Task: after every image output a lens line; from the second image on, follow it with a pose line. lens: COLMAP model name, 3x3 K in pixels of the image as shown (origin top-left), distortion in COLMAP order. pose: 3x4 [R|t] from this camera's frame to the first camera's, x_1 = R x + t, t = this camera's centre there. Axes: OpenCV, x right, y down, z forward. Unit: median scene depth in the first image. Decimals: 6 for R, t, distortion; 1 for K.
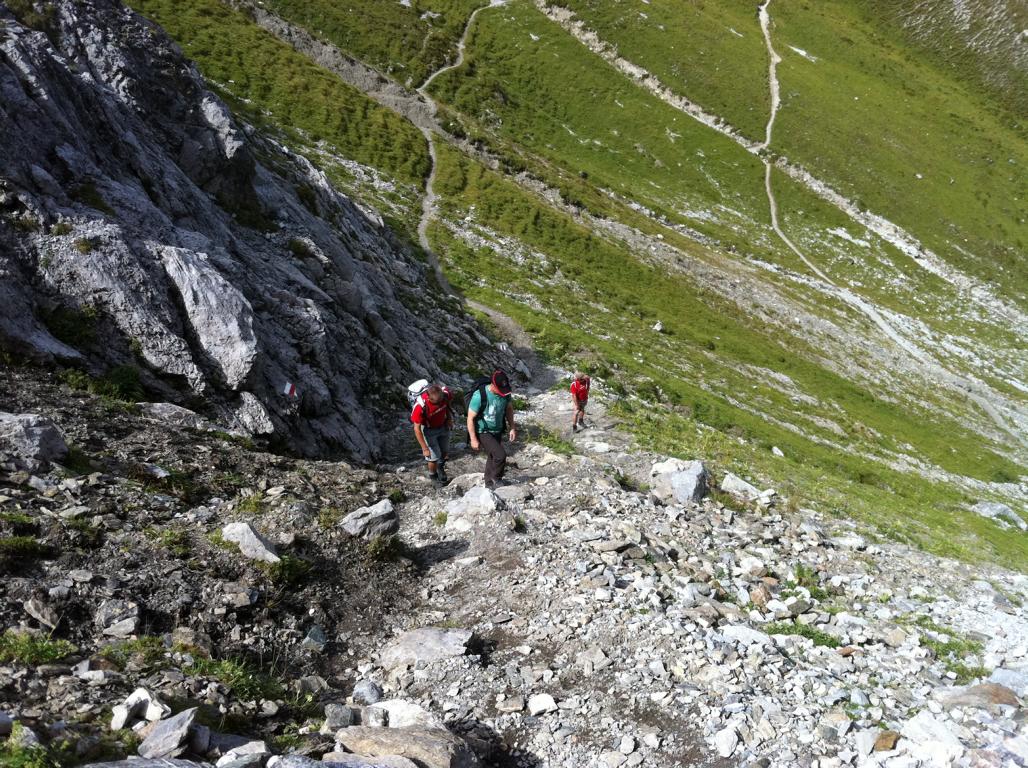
lens RADIAL K [[1122.8, 0, 531.3], [0, 1122.8, 430.5], [0, 0, 1]] dist [0.120323, -0.342056]
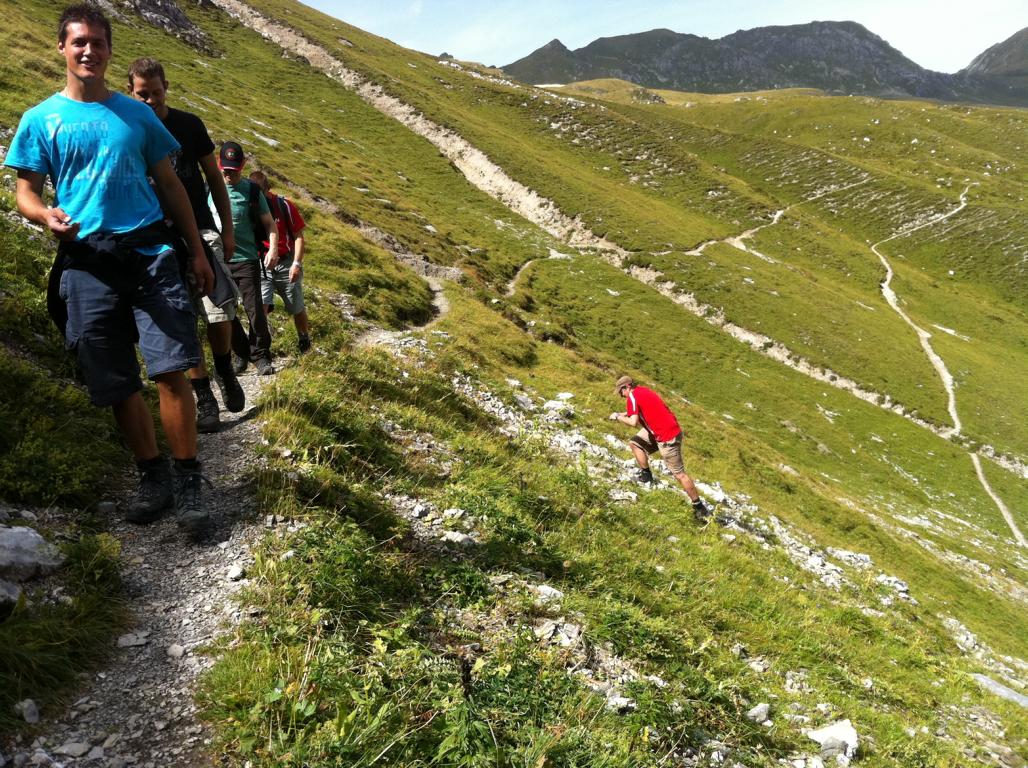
lens RADIAL K [[1132.2, 0, 469.5], [0, 1132.2, 383.7], [0, 0, 1]] dist [0.088520, -0.354791]
pose [[0.994998, -0.038724, -0.092084, -0.022242], [0.005319, 0.941039, -0.338257, -0.047339], [0.099753, 0.336075, 0.936538, 0.316925]]
